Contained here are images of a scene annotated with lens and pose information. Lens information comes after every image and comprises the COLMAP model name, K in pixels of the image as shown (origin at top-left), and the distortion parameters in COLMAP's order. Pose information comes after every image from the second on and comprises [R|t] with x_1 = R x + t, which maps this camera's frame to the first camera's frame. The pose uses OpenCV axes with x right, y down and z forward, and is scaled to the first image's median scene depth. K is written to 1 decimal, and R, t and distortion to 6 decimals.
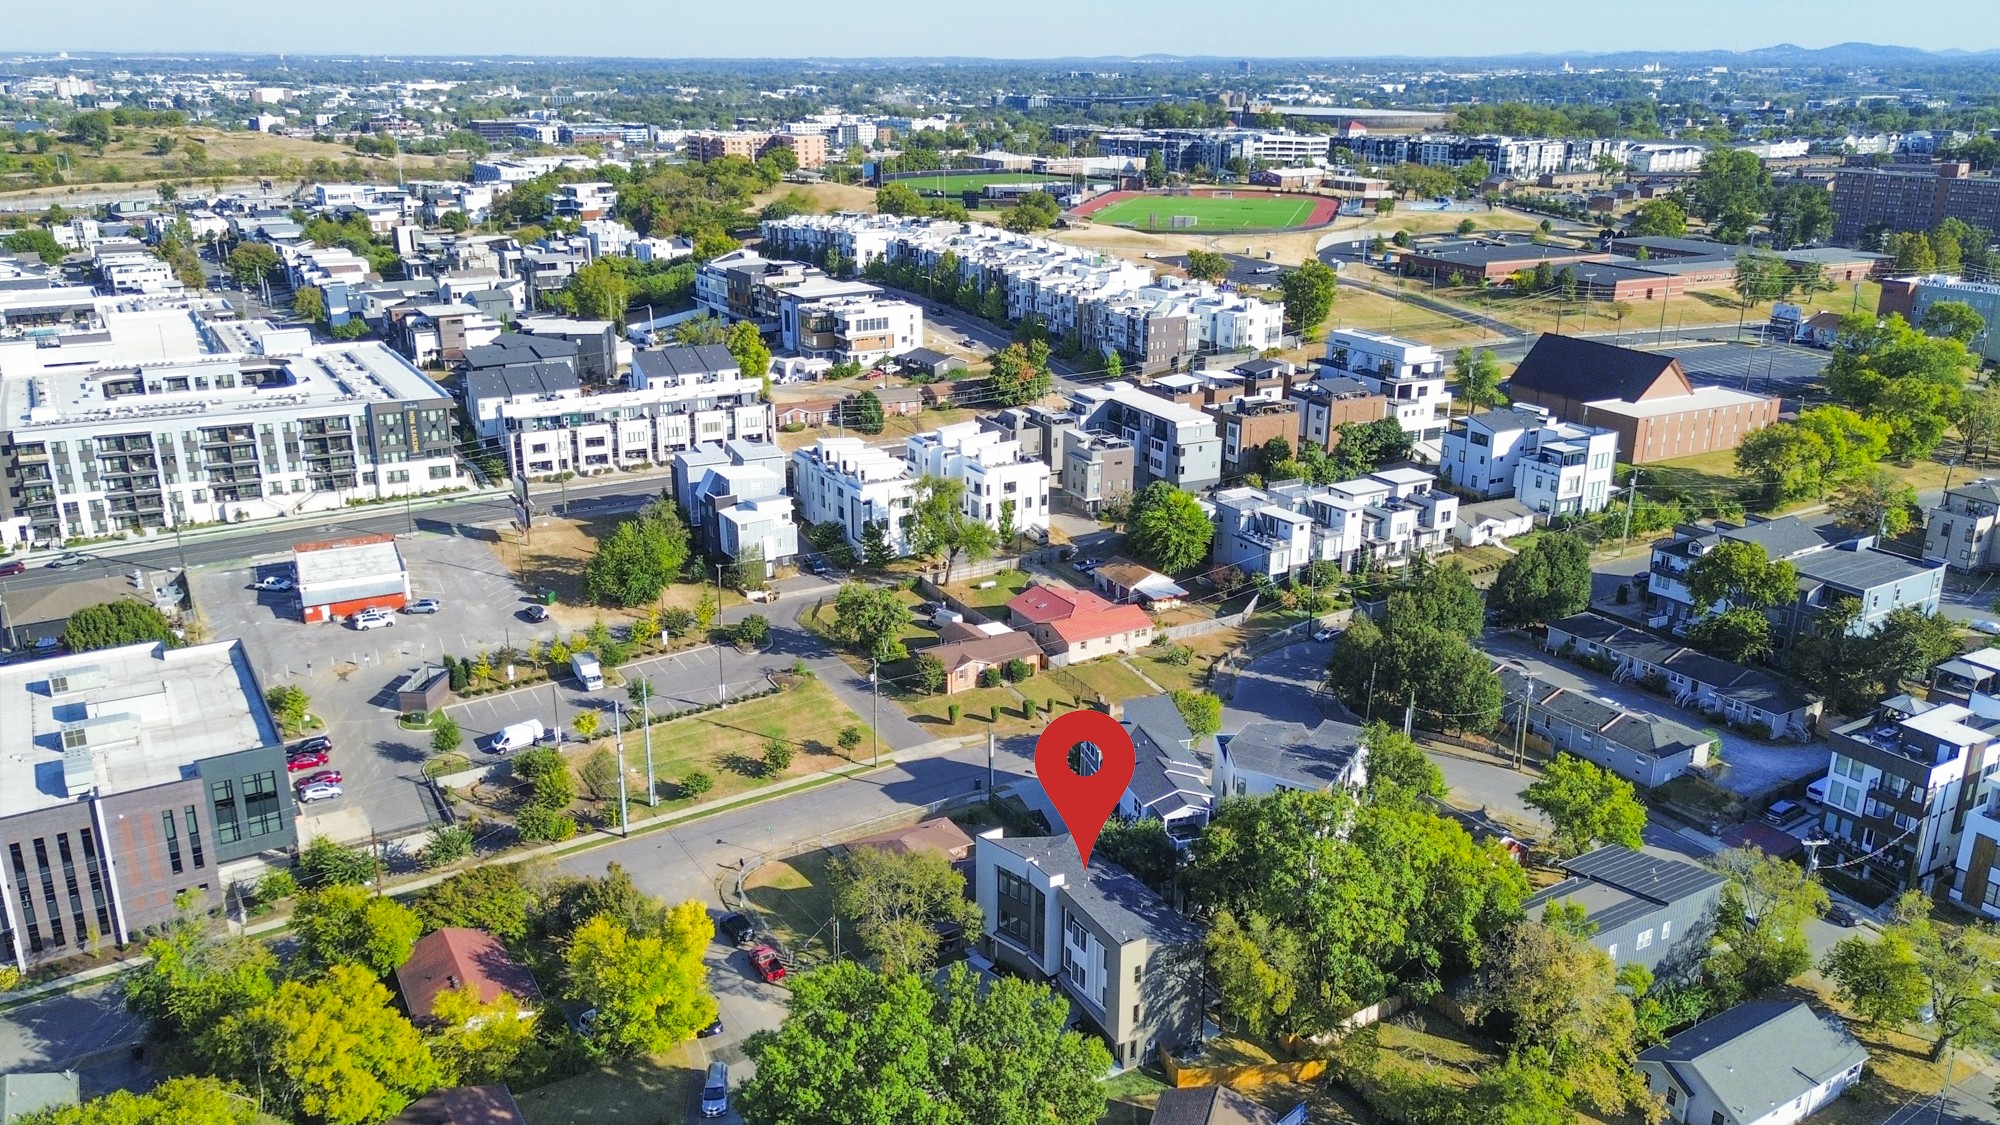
lens RADIAL K [[1511.0, 0, 996.5], [0, 1511.0, 554.4], [0, 0, 1]] dist [0.060133, -0.029472]
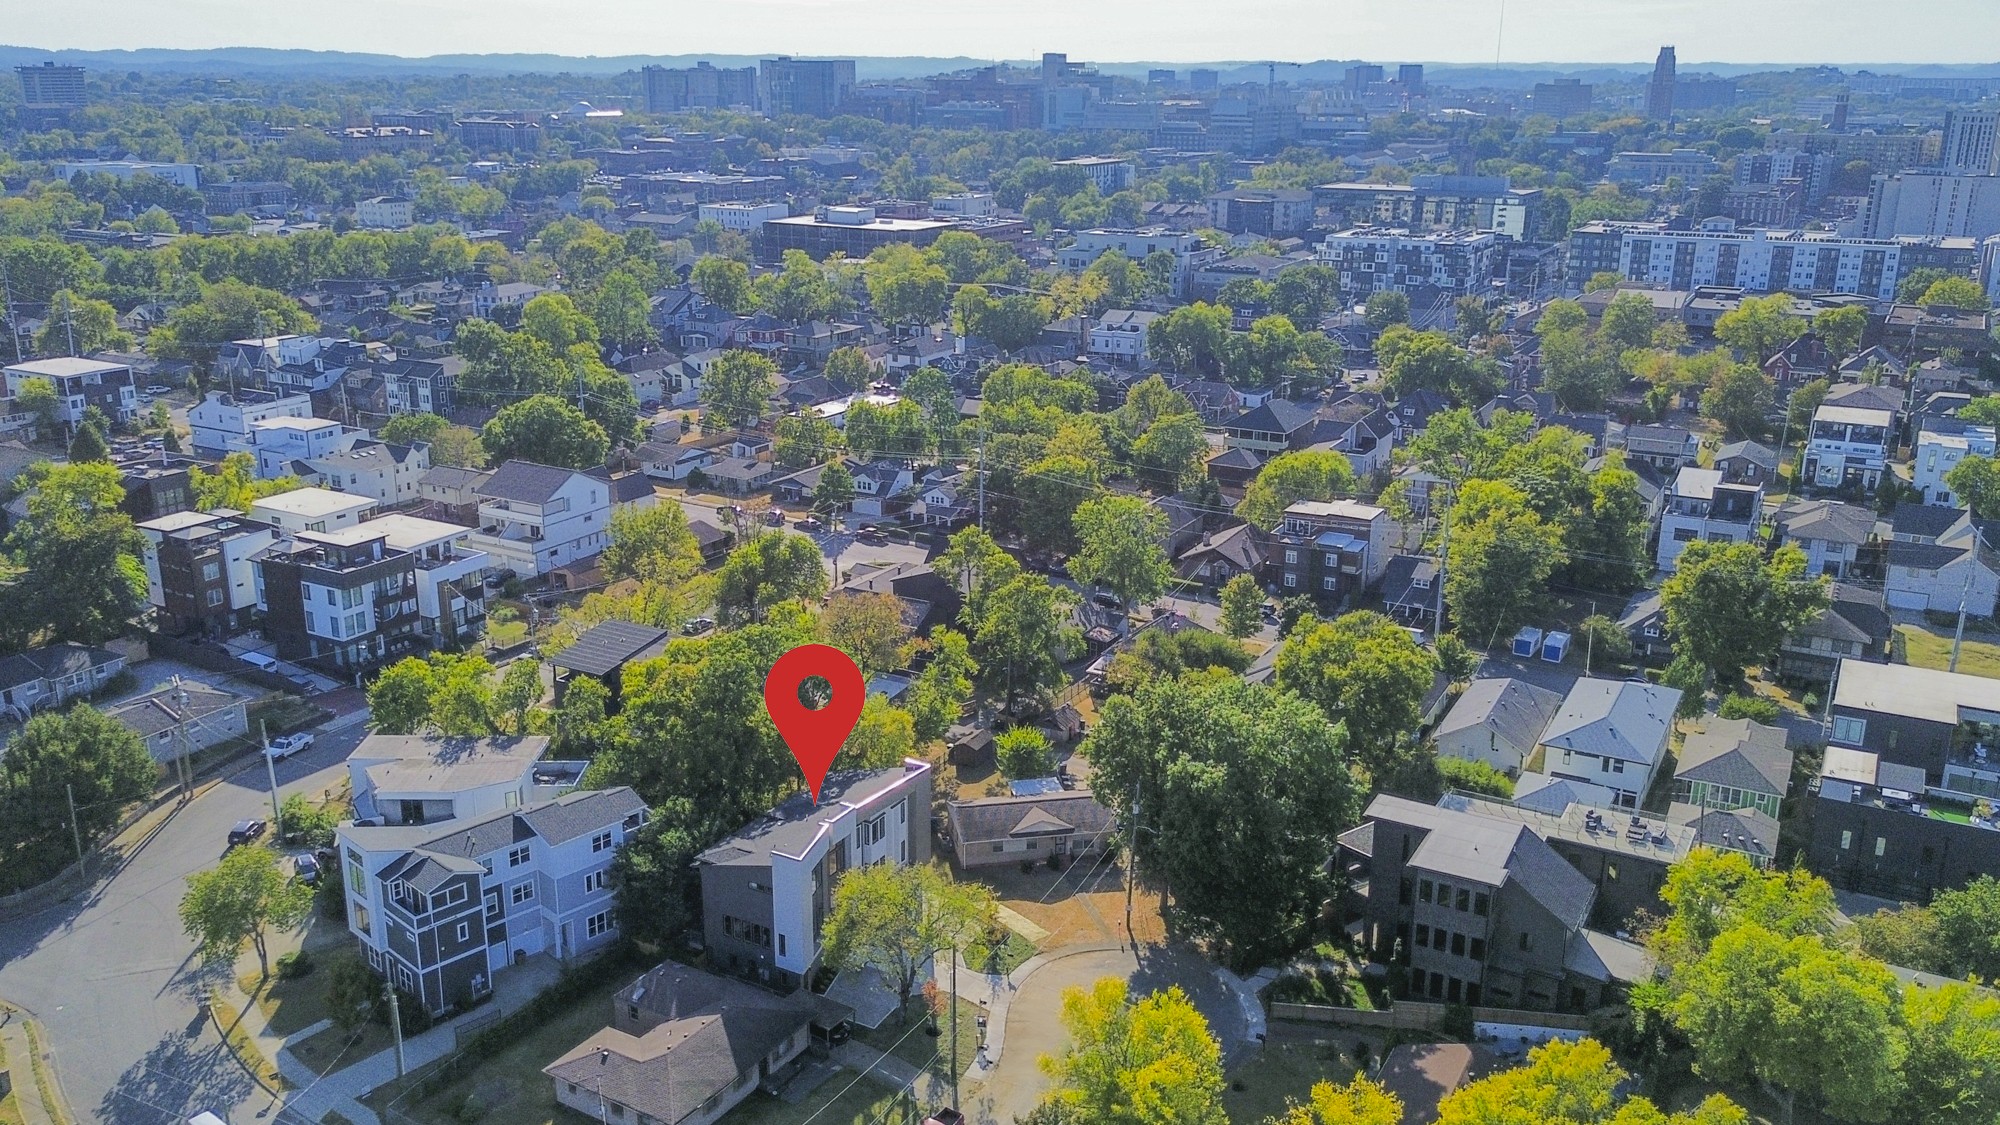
lens RADIAL K [[1624.8, 0, 984.3], [0, 1624.8, 550.7], [0, 0, 1]] dist [0.066008, -0.073663]
pose [[-0.490320, -0.250245, 0.834844, -0.427777], [0.264022, 0.870233, 0.415918, -0.171905], [-0.830590, 0.424350, -0.360622, 0.647247]]
